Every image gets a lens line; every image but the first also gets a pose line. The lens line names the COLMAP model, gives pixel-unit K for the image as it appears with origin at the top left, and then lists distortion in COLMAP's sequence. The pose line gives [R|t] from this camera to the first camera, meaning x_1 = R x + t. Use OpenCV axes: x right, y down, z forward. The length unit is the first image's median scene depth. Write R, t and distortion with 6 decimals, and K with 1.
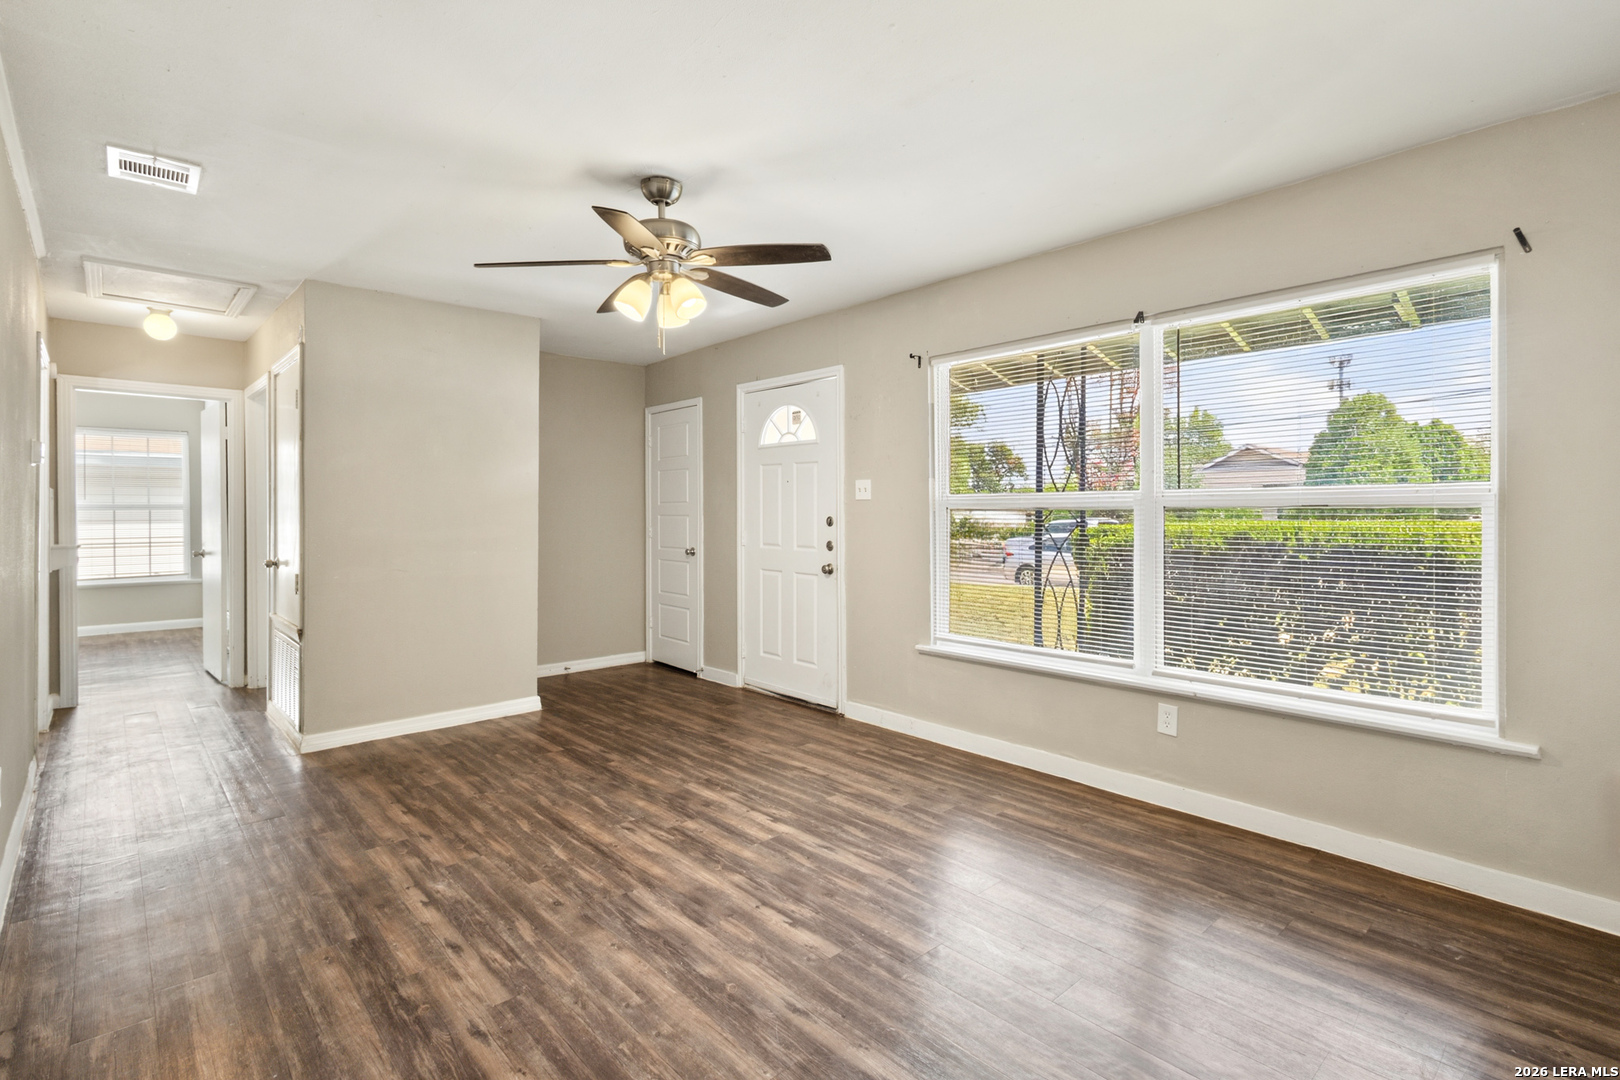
lens RADIAL K [[755.7, 0, 800.9], [0, 755.7, 530.9], [0, 0, 1]] dist [0.004696, -0.000242]
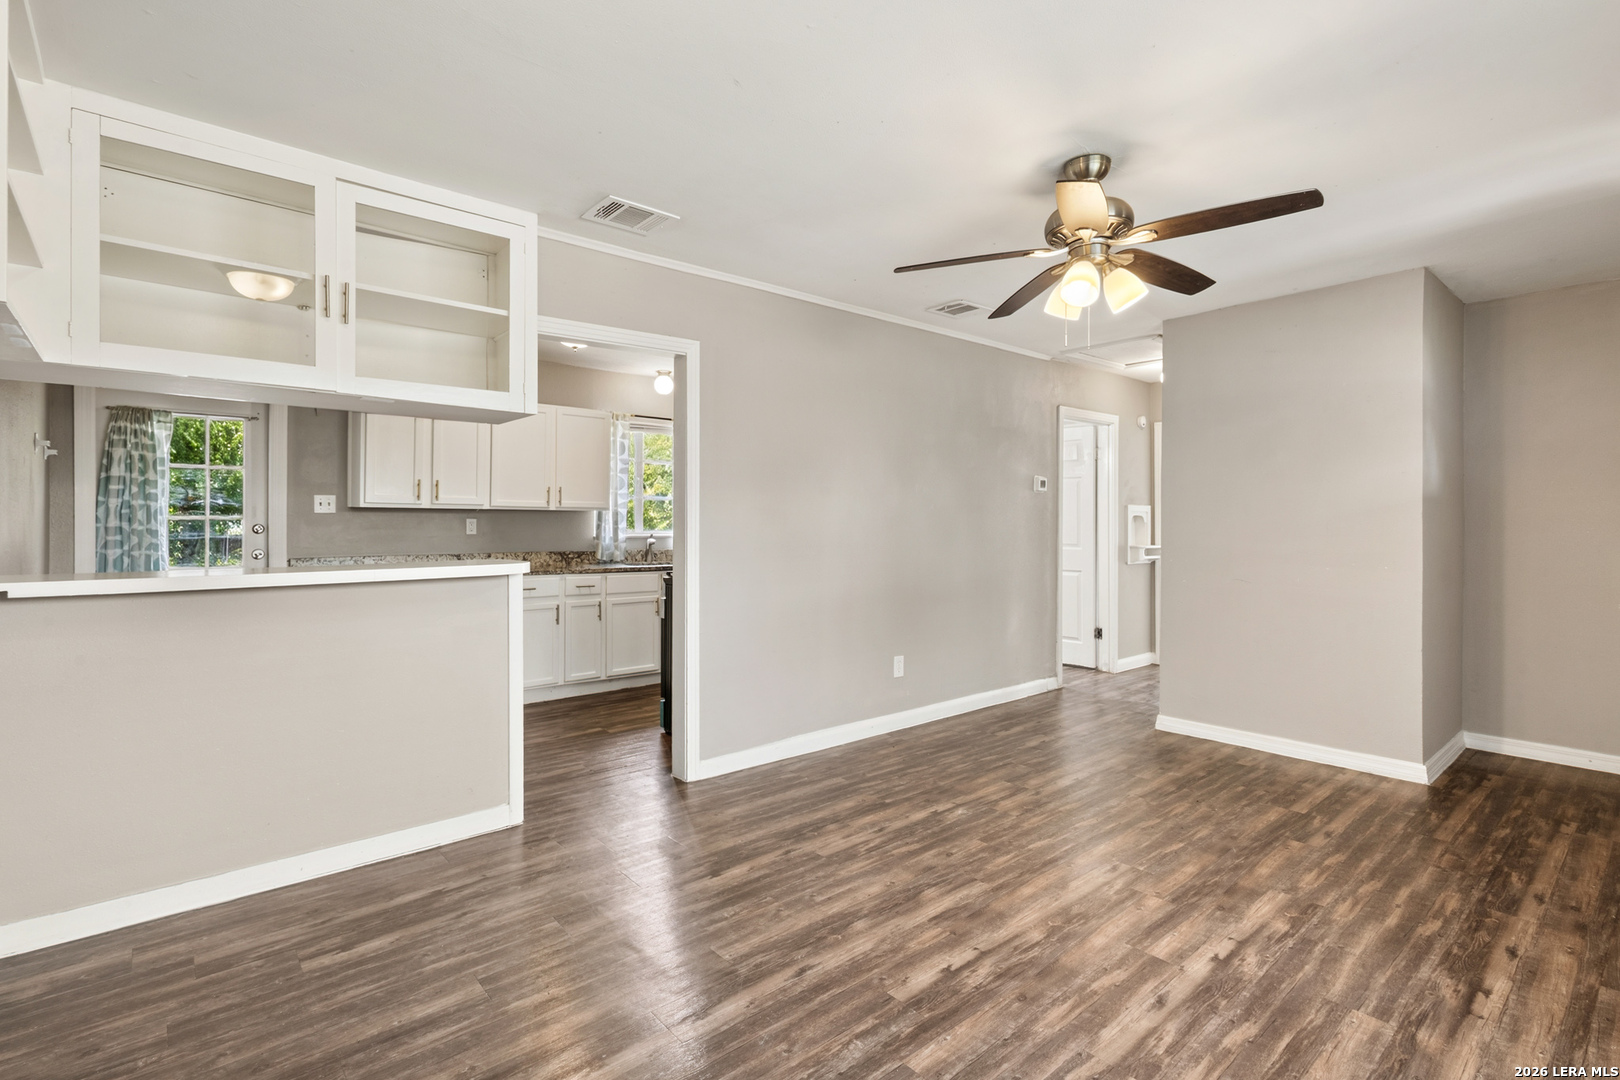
lens RADIAL K [[768.7, 0, 802.3], [0, 768.7, 503.3], [0, 0, 1]] dist [0.002942, -0.000311]
pose [[-0.027066, -0.023921, -0.999347, 0.682026], [-0.026797, 0.999372, -0.023196, -0.011333], [0.999274, 0.026152, -0.027690, 0.612827]]
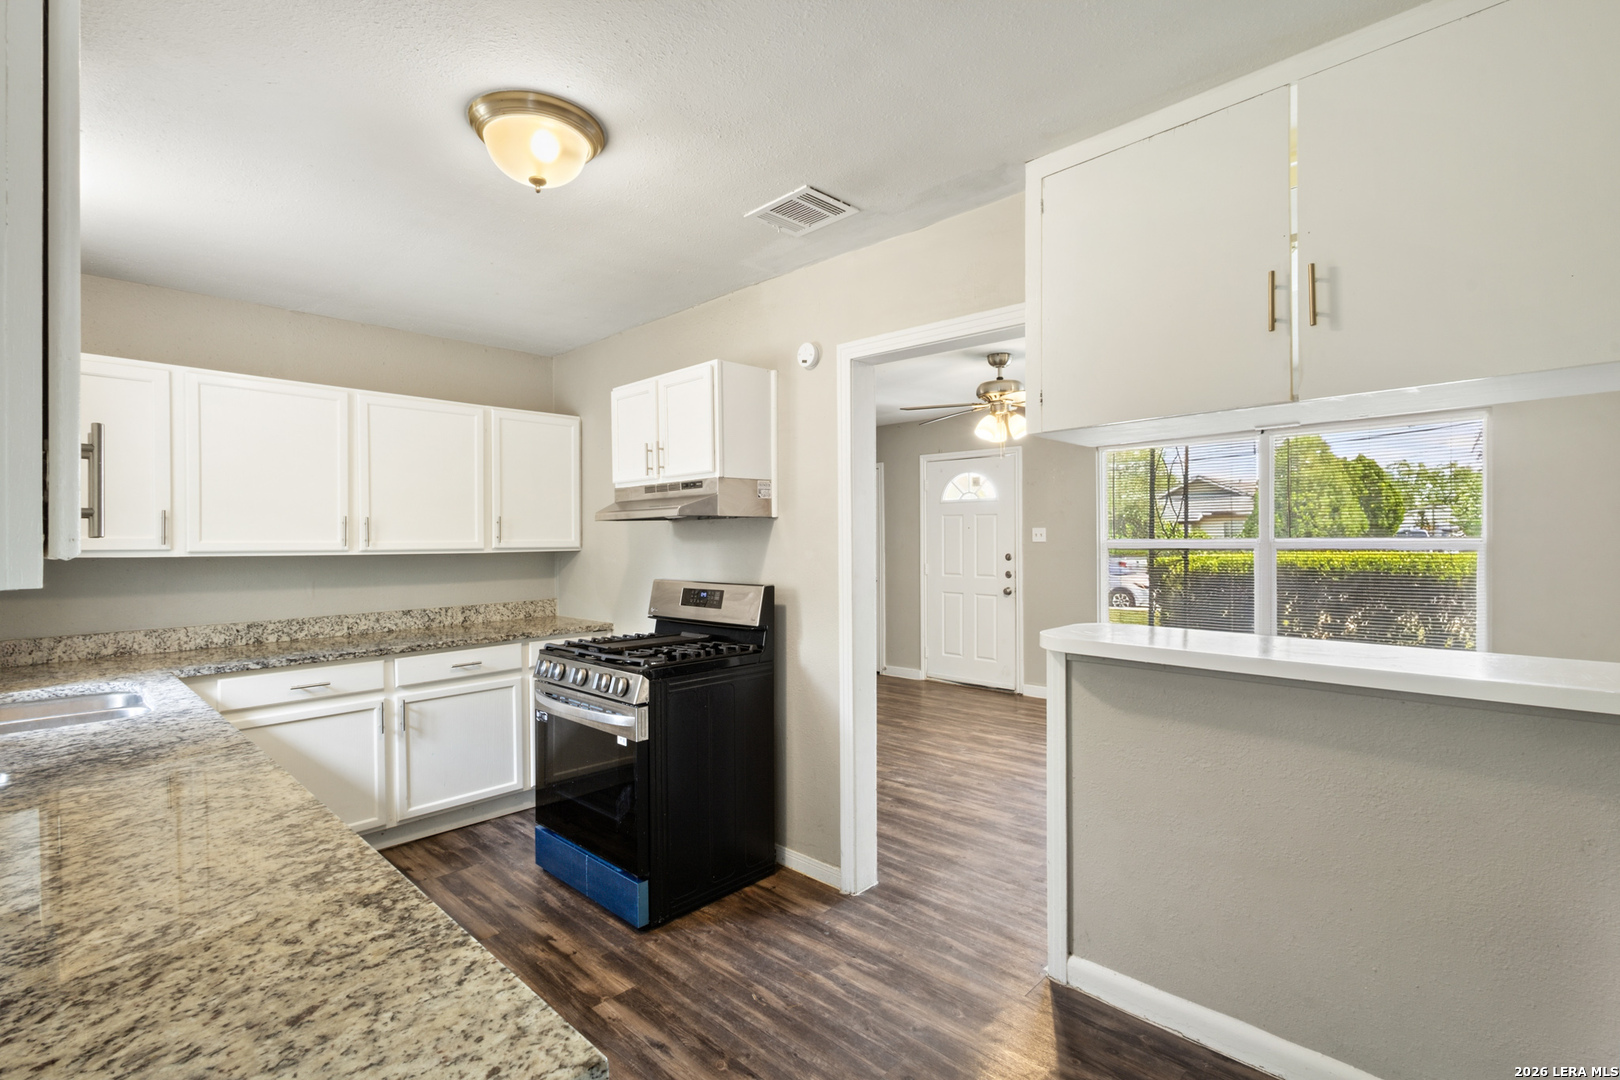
lens RADIAL K [[735.2, 0, 809.3], [0, 735.2, 562.2], [0, 0, 1]] dist [0.001371, 0.000008]
pose [[0.997826, -0.010312, 0.065085, -0.634015], [0.009838, 0.999923, 0.007604, -0.025806], [-0.065159, -0.006947, 0.997851, -0.507633]]
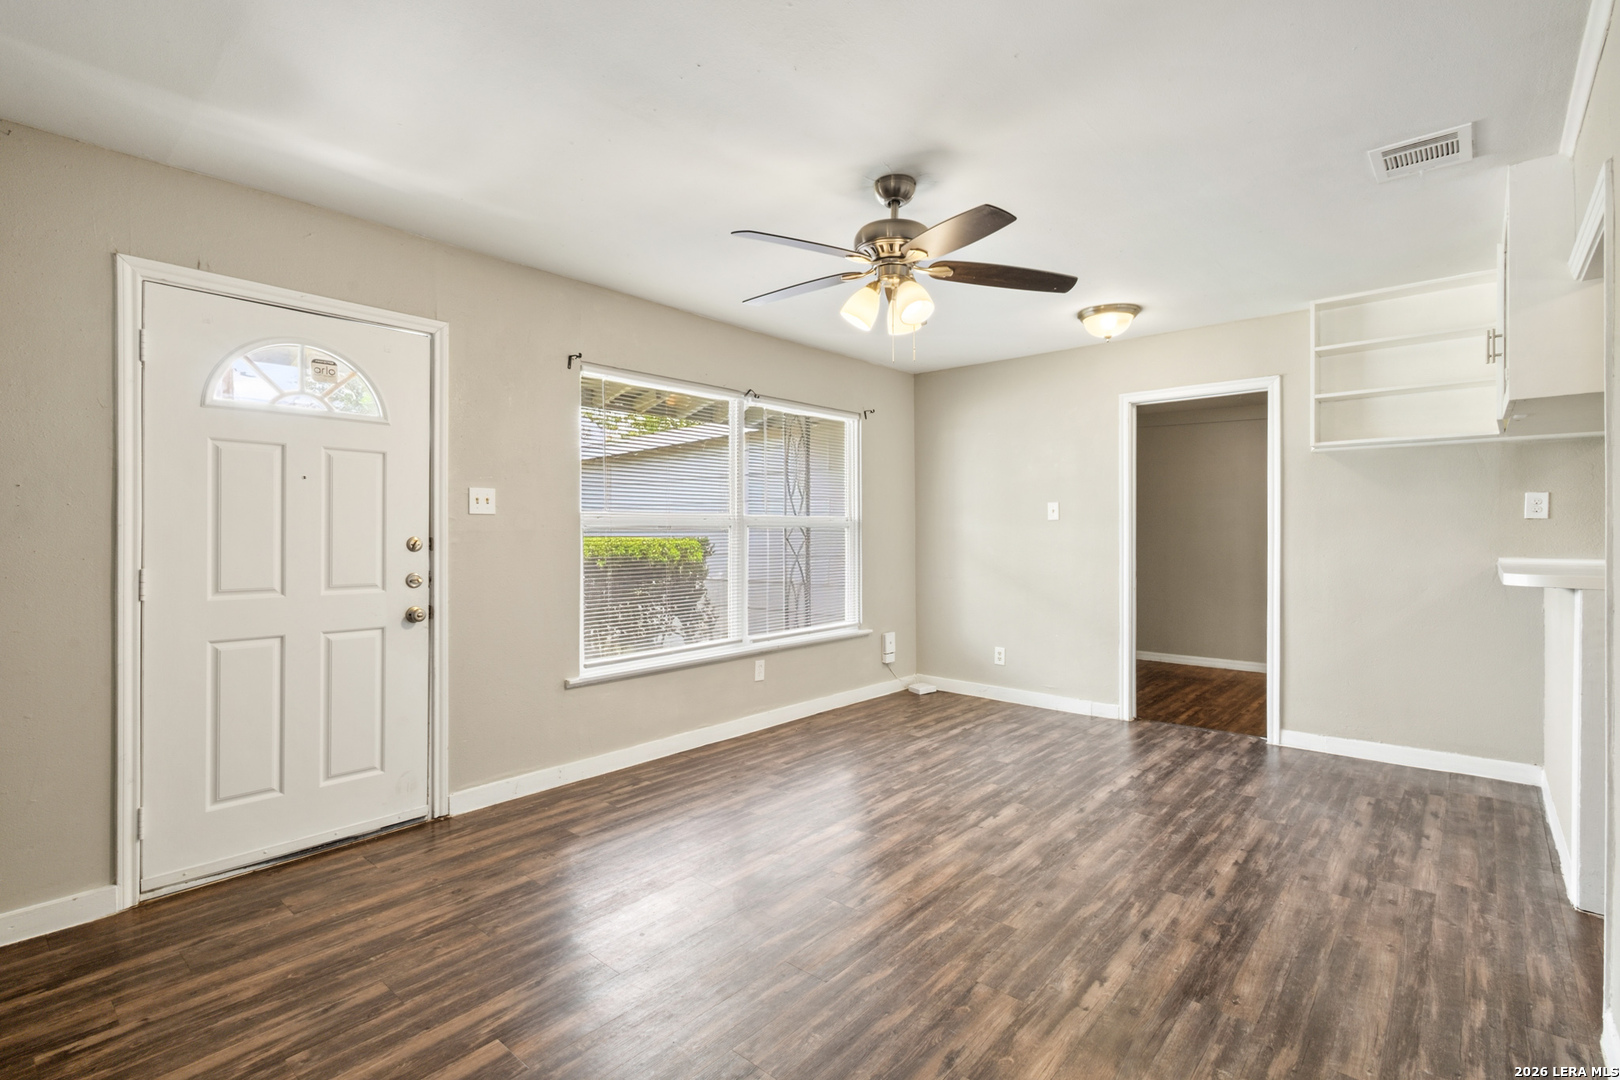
lens RADIAL K [[755.7, 0, 800.9], [0, 755.7, 530.9], [0, 0, 1]] dist [0.004696, -0.000242]
pose [[-0.104830, 0.002419, 0.994487, -1.017641], [0.029499, 0.999565, 0.000678, -0.021002], [-0.994053, 0.029408, -0.104856, 1.095769]]
